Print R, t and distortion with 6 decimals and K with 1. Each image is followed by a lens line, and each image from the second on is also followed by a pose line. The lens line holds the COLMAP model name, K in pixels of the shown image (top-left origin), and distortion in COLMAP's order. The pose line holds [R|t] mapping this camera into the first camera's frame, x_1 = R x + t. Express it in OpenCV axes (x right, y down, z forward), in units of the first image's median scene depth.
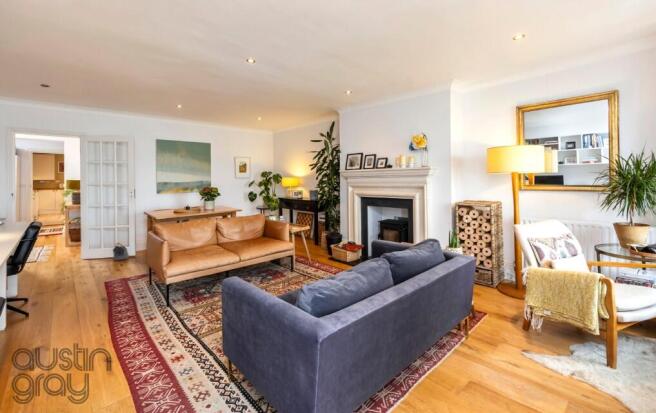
lens RADIAL K [[284.4, 0, 326.5], [0, 284.4, 182.2], [0, 0, 1]] dist [0.001688, 0.000242]
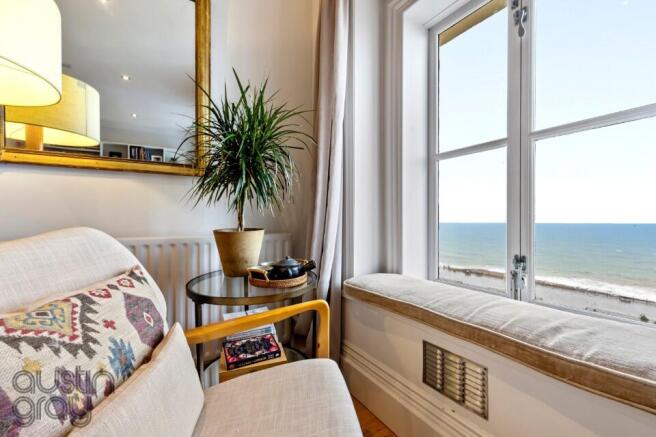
lens RADIAL K [[263.2, 0, 328.0], [0, 263.2, 218.5], [0, 0, 1]] dist [-0.000562, -0.000051]
pose [[0.171716, 0.004356, 0.985137, 0.590584], [0.002482, 0.999985, -0.004855, 0.125504], [-0.985143, 0.003279, 0.171703, 0.727936]]
